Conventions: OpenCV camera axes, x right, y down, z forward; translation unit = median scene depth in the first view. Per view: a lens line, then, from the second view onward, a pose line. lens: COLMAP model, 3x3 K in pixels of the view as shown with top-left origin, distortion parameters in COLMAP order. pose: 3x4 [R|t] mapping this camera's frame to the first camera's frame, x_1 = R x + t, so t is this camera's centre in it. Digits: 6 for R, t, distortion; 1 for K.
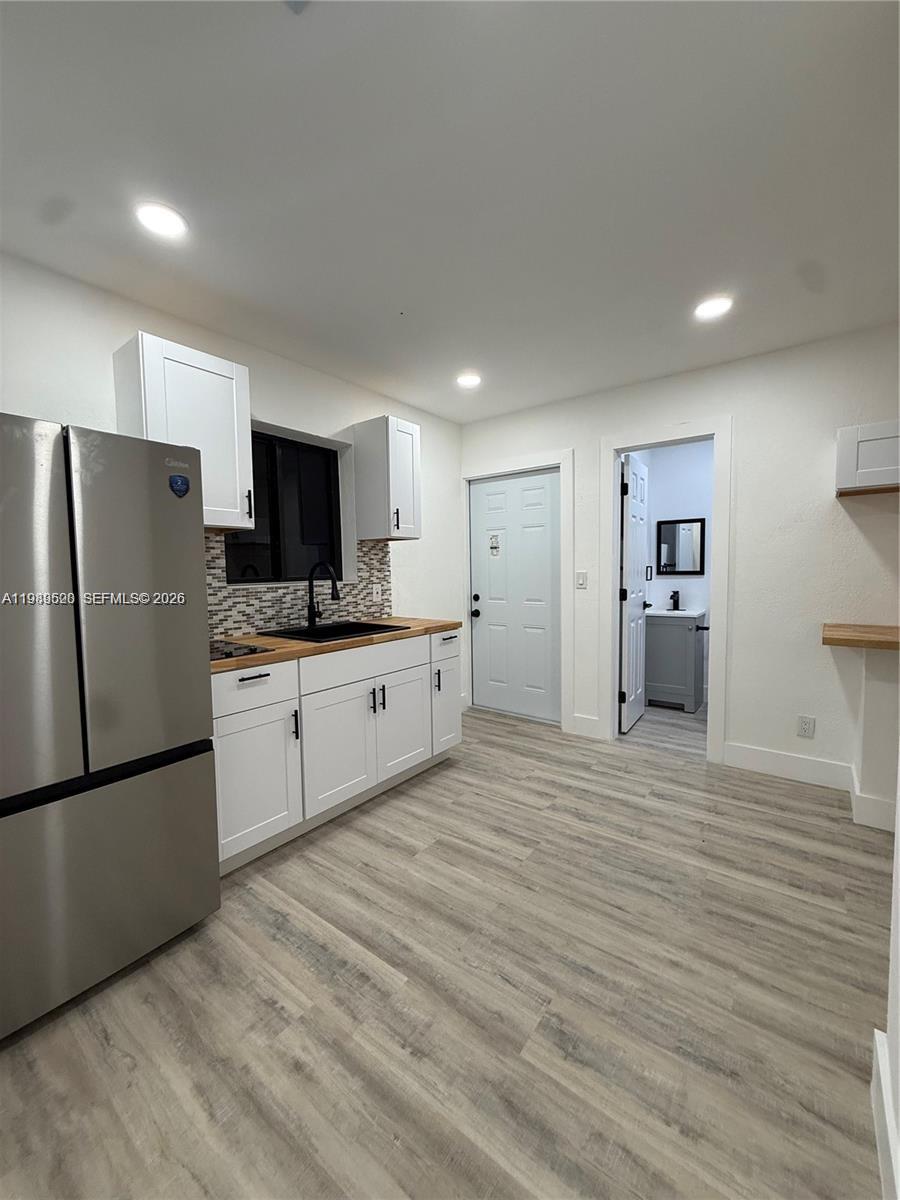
lens RADIAL K [[477.5, 0, 449.4], [0, 477.5, 597.4], [0, 0, 1]] dist [-0.000262, 0.000145]
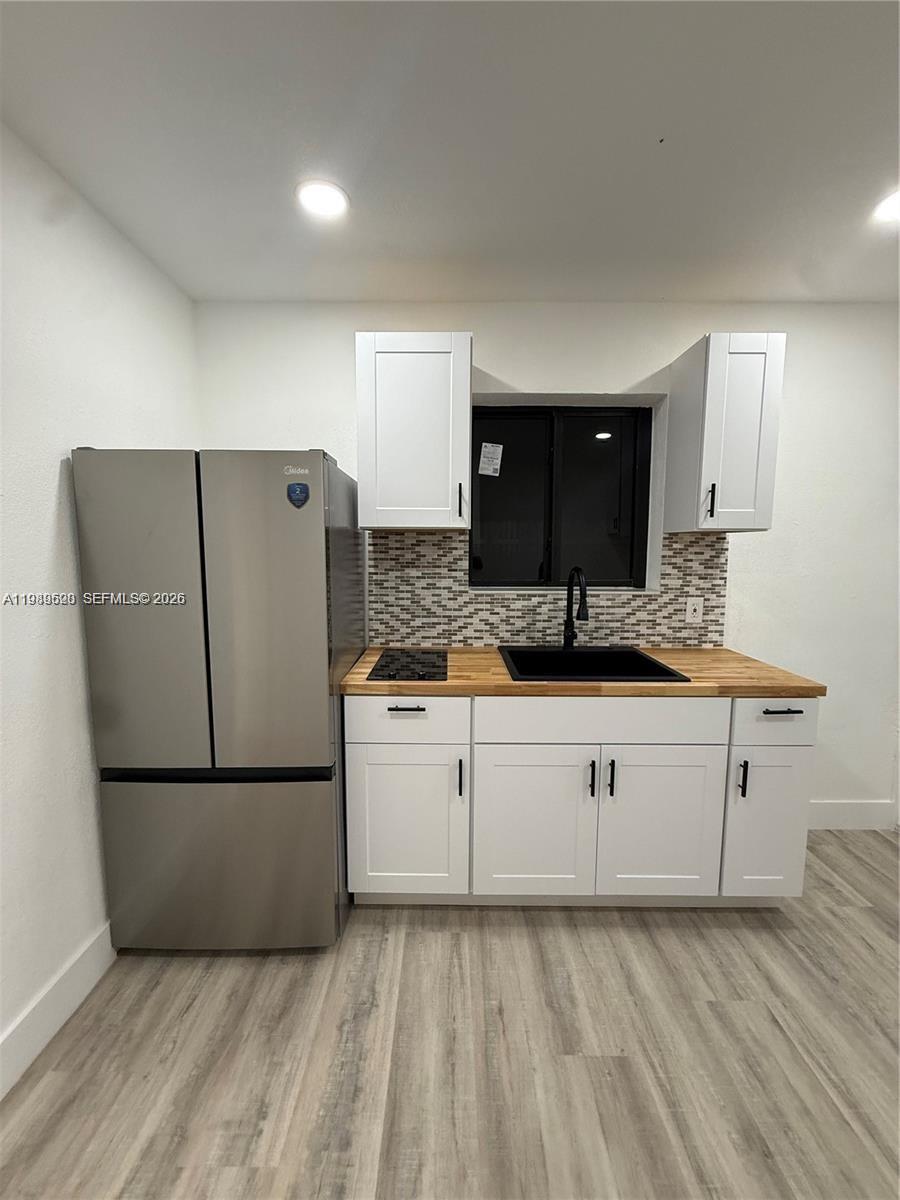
lens RADIAL K [[477.5, 0, 449.4], [0, 477.5, 597.4], [0, 0, 1]] dist [-0.000262, 0.000145]
pose [[0.607841, 0.100824, -0.787632, 0.223100], [-0.061990, 0.994904, 0.079518, -0.079775], [0.791636, 0.000491, 0.610993, 0.417000]]
